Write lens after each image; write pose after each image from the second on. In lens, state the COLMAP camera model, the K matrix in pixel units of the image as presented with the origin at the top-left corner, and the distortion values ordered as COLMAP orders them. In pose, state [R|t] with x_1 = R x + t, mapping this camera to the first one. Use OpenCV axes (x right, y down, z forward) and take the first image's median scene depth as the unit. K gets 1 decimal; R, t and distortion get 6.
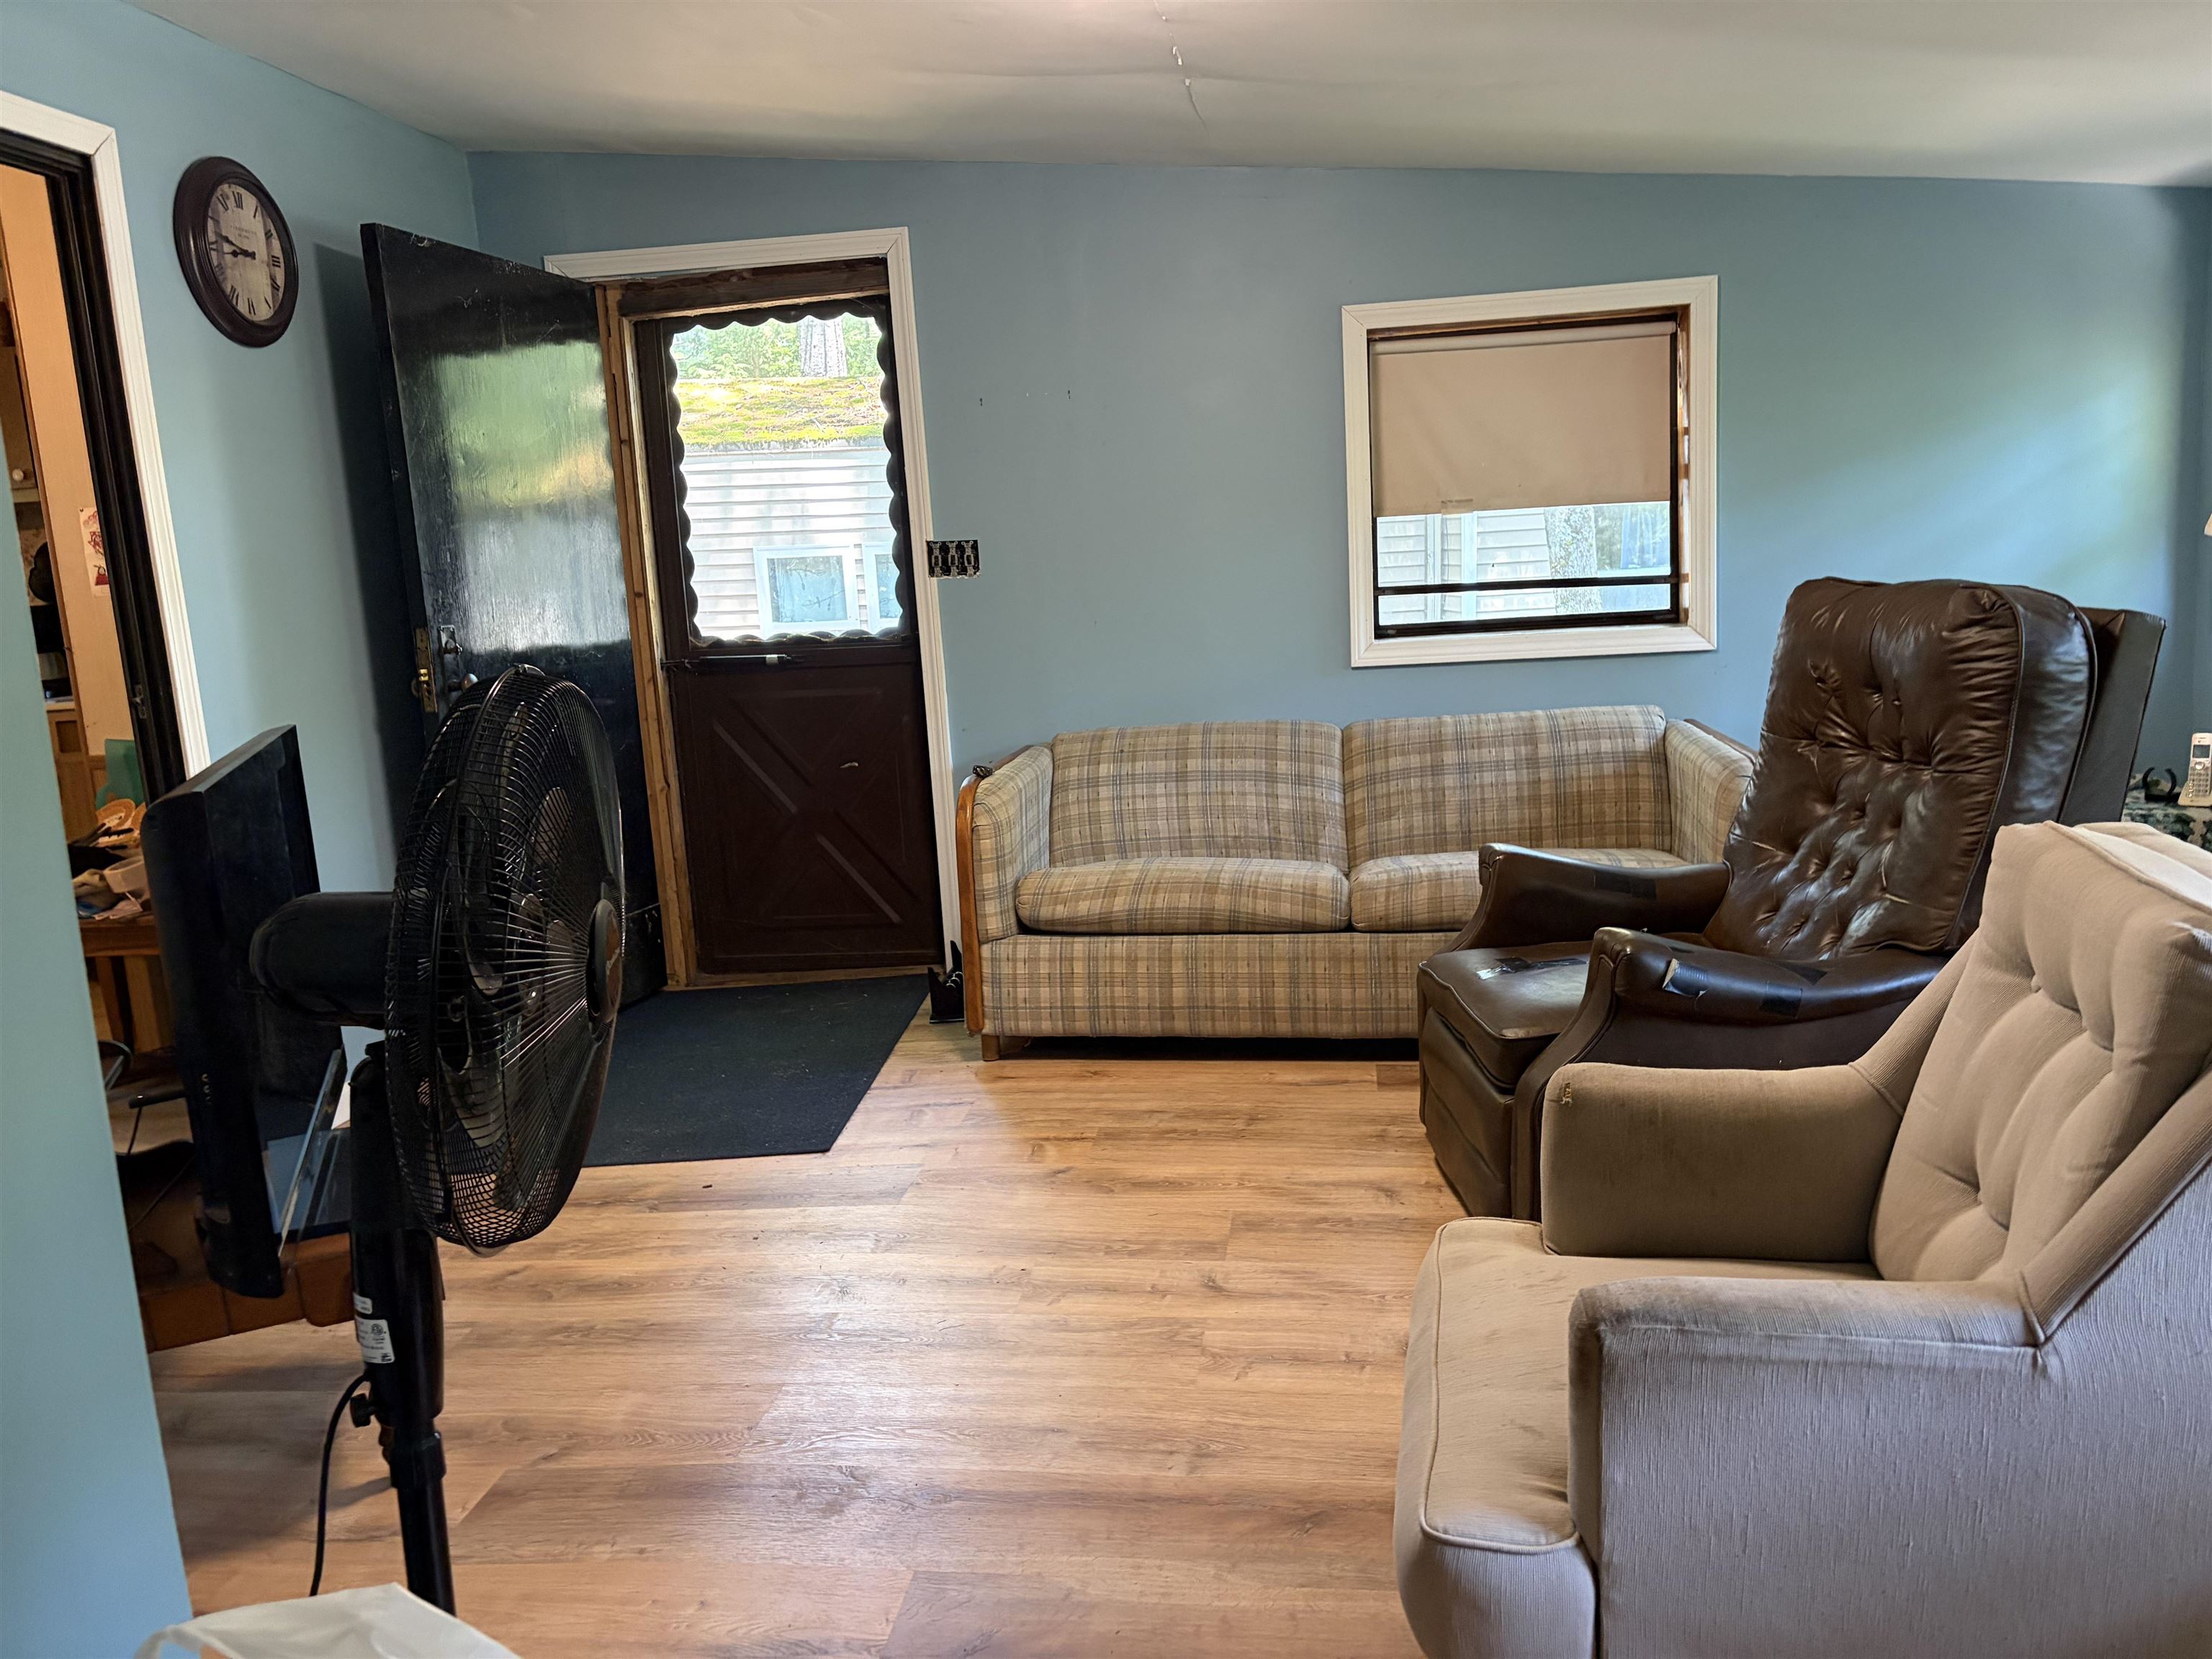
lens RADIAL K [[1664.5, 0, 1087.1], [0, 1664.5, 851.3], [0, 0, 1]] dist [0.035782, -0.069840]
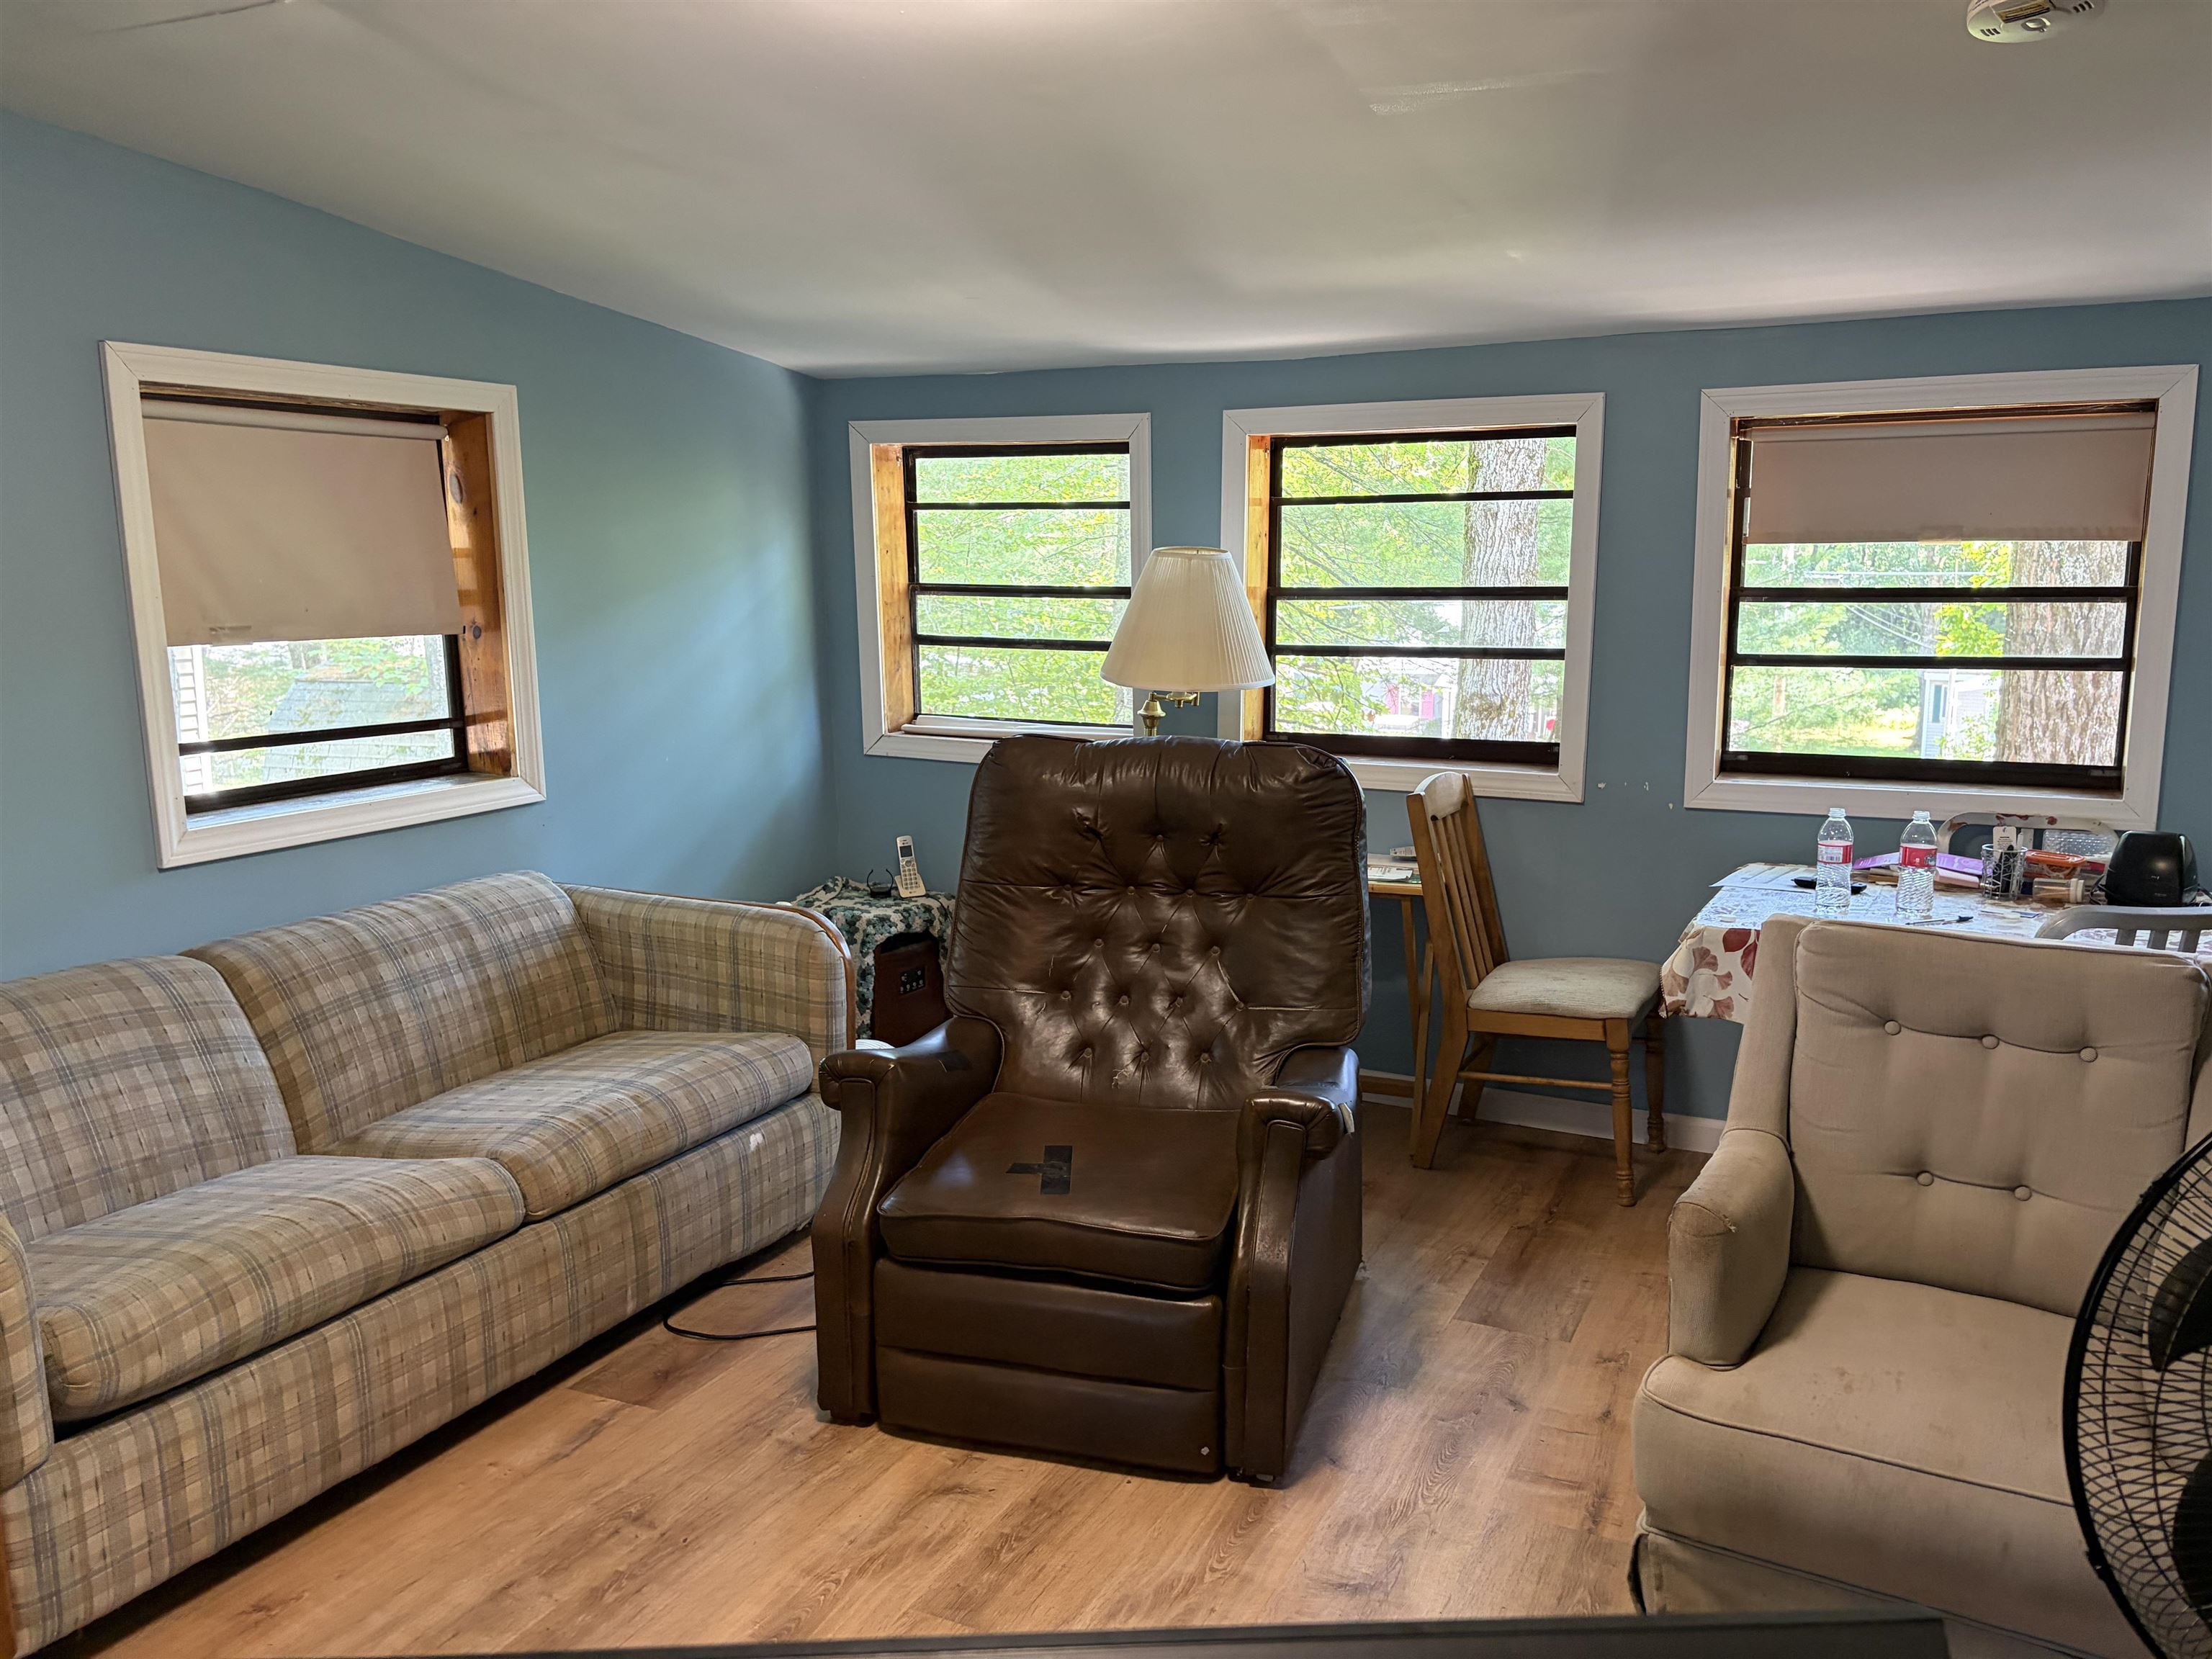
lens RADIAL K [[1664.5, 0, 1094.0], [0, 1664.5, 832.1], [0, 0, 1]] dist [0.035782, -0.069840]
pose [[0.273353, -0.101391, 0.956555, -0.413514], [0.157666, 0.985703, 0.059425, -0.114364], [-0.948904, 0.134572, 0.285431, 0.483718]]
